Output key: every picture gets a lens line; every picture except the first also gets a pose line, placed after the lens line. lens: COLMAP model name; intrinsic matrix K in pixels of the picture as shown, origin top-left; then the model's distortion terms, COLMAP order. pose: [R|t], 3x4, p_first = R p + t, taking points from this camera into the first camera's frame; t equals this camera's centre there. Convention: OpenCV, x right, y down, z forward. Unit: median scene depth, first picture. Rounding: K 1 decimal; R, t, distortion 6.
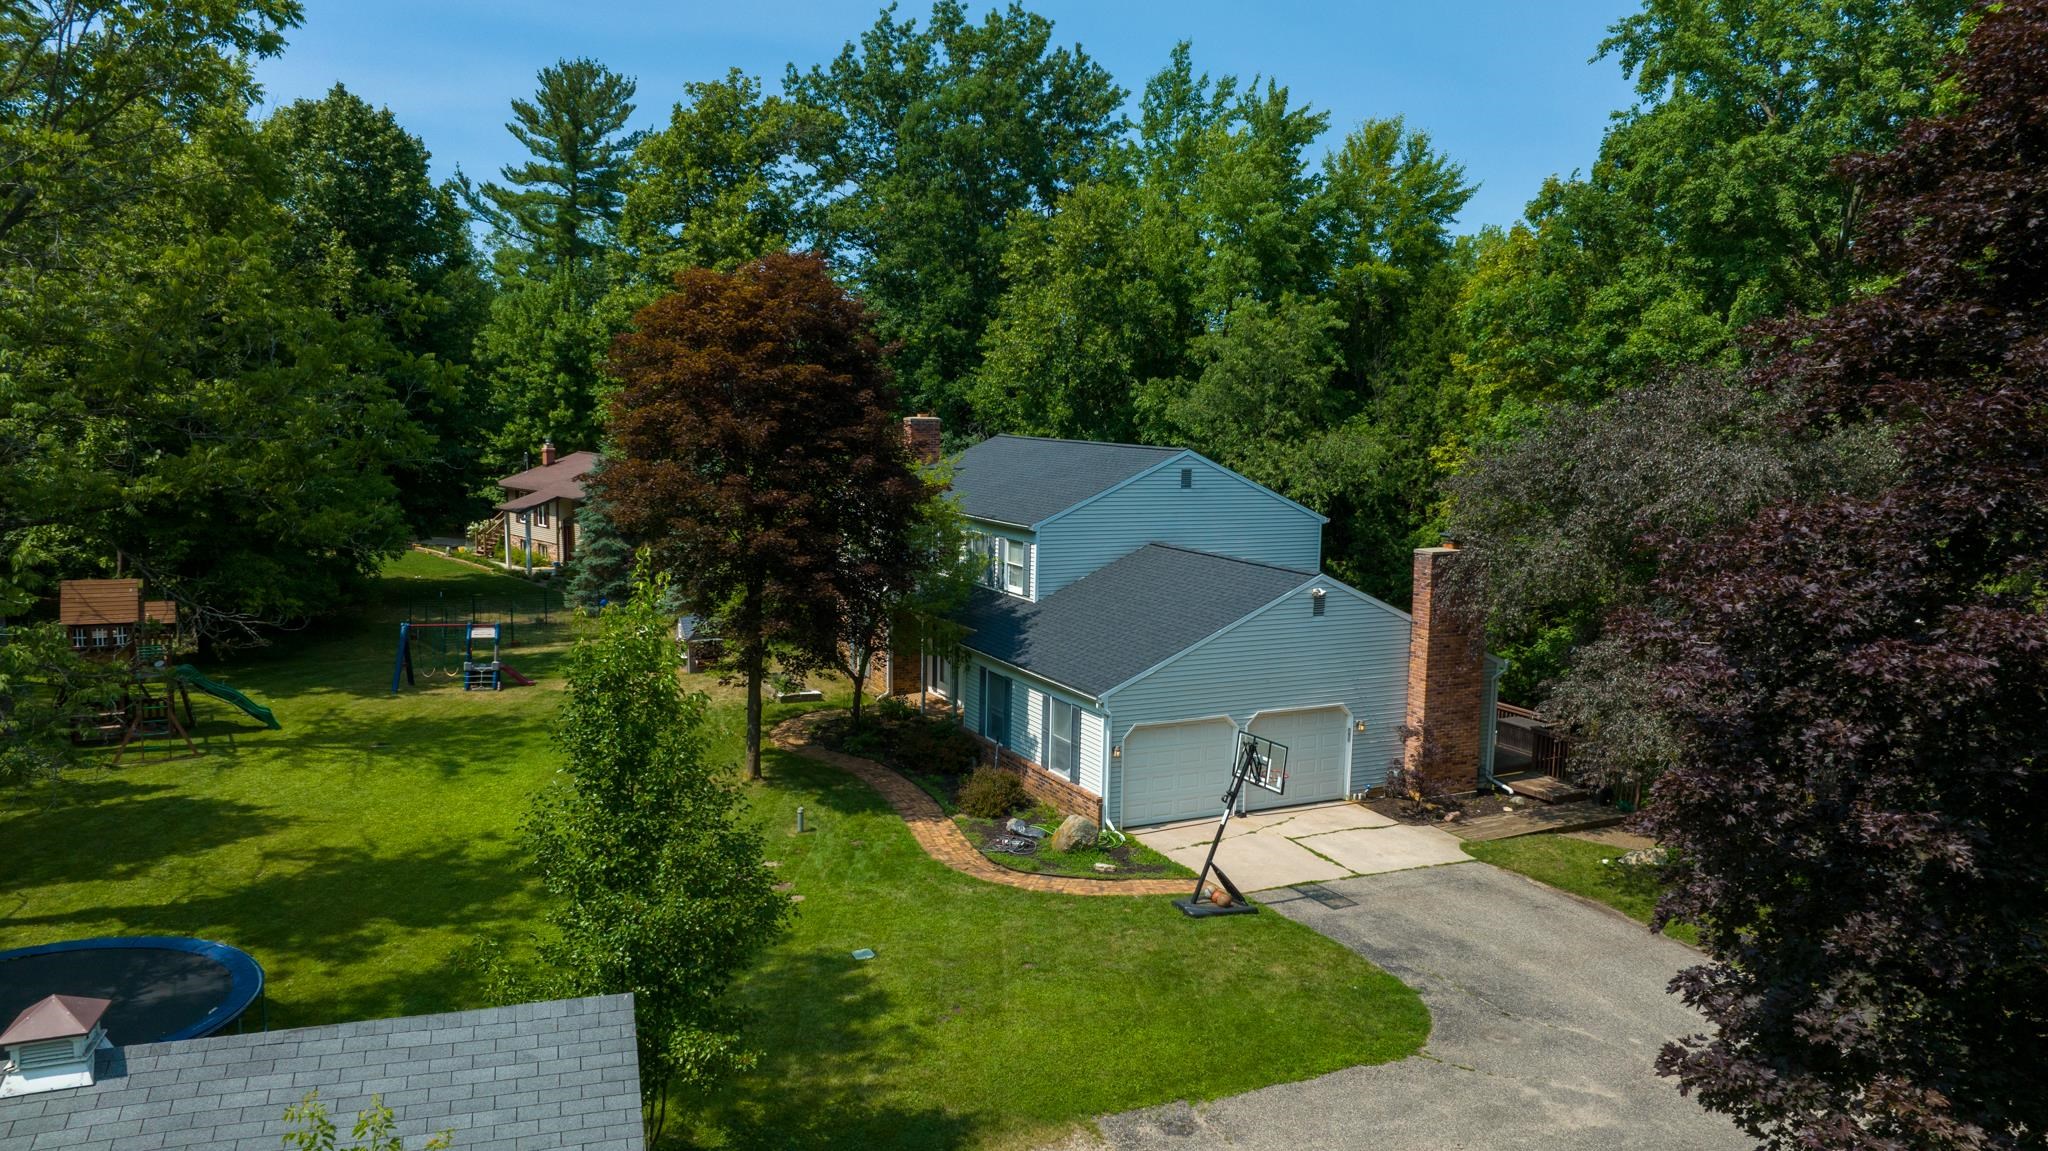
lens RADIAL K [[1504.3, 0, 1021.8], [0, 1504.3, 580.4], [0, 0, 1]] dist [-0.034844, 0.048769]
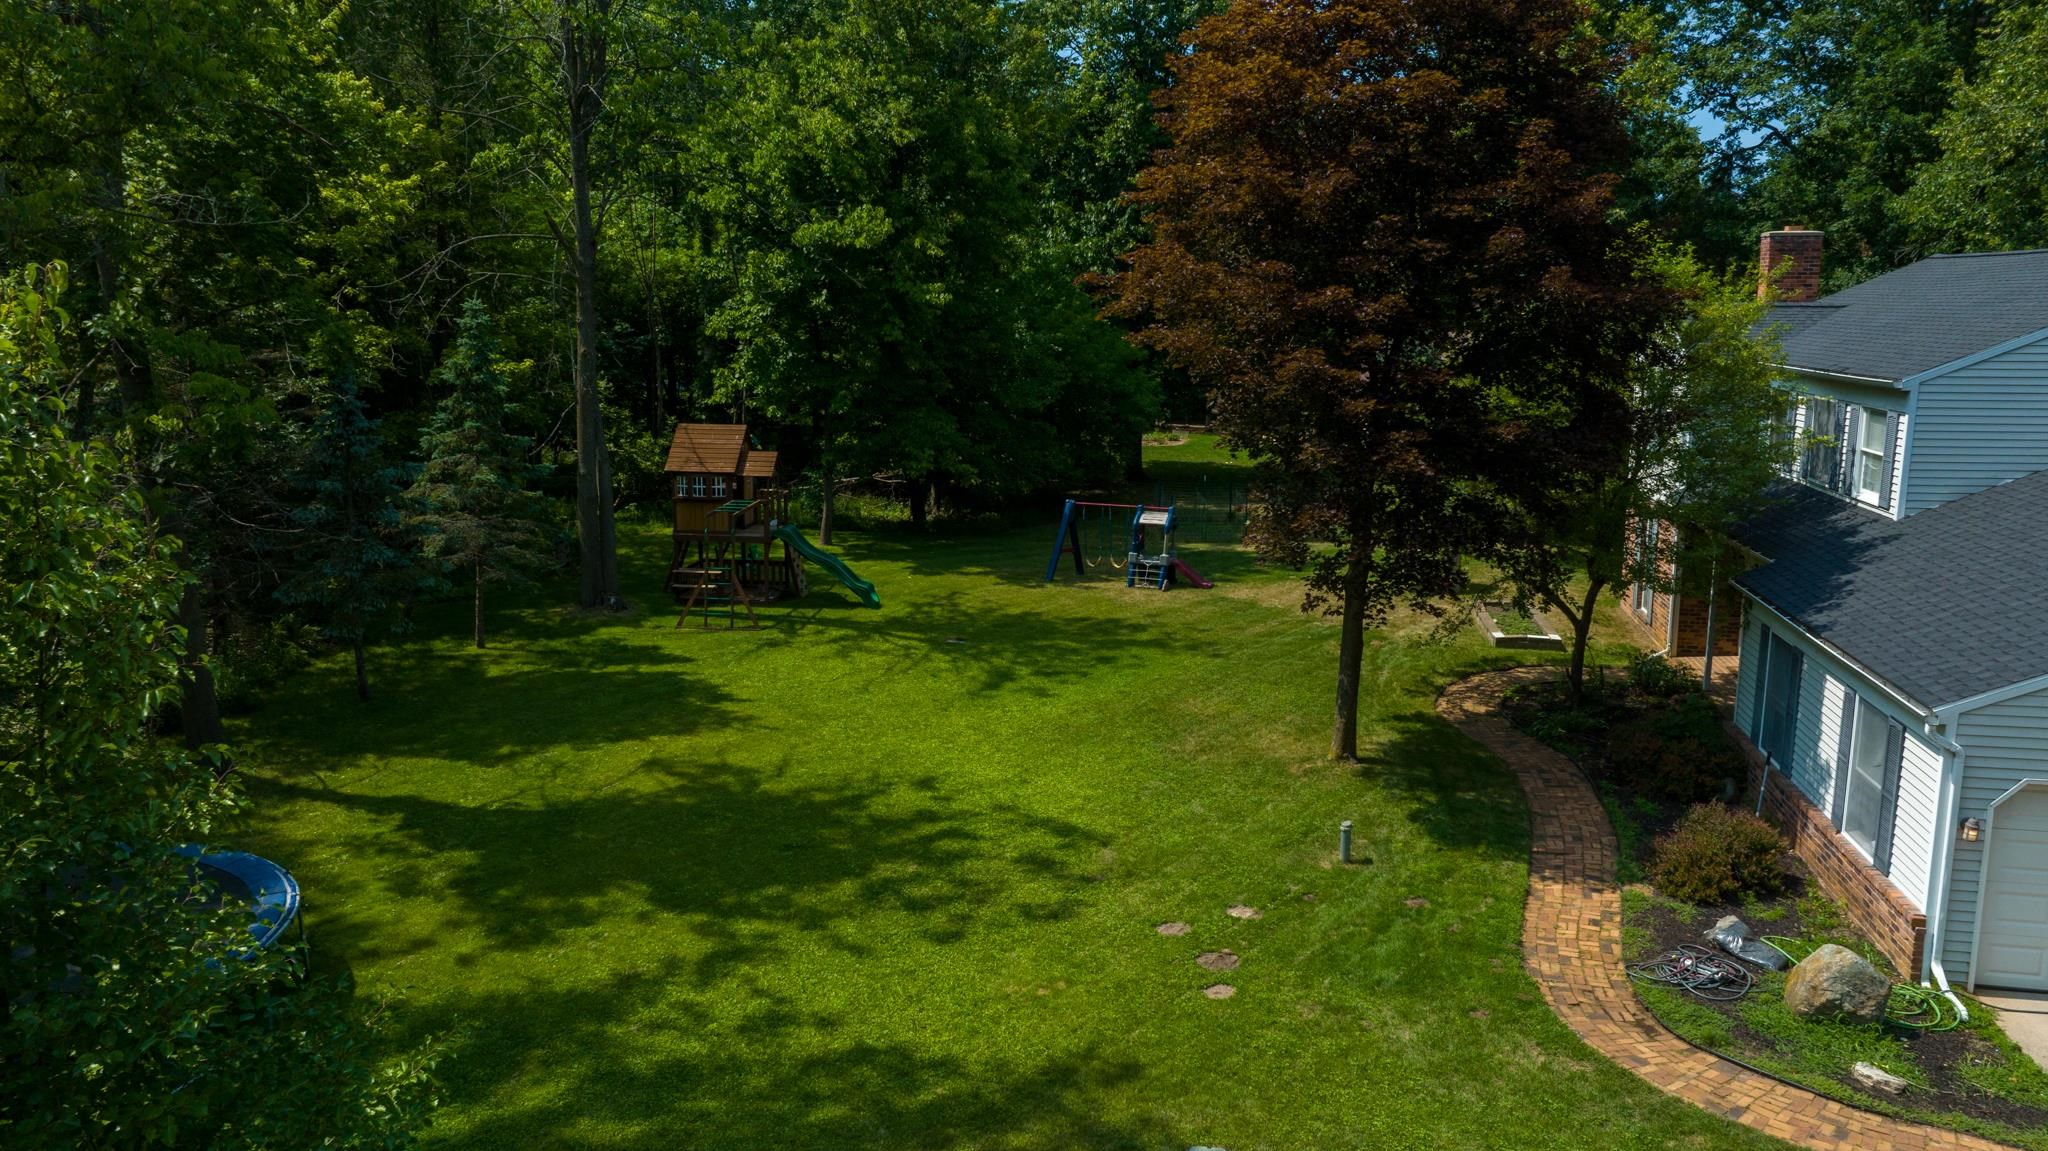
lens RADIAL K [[1504.3, 0, 1021.8], [0, 1504.3, 580.4], [0, 0, 1]] dist [-0.034844, 0.048769]
pose [[0.799484, 0.091270, -0.593713, 0.096593], [-0.057981, 0.995500, 0.074960, 0.017125], [0.597883, -0.025505, 0.801178, 0.440562]]
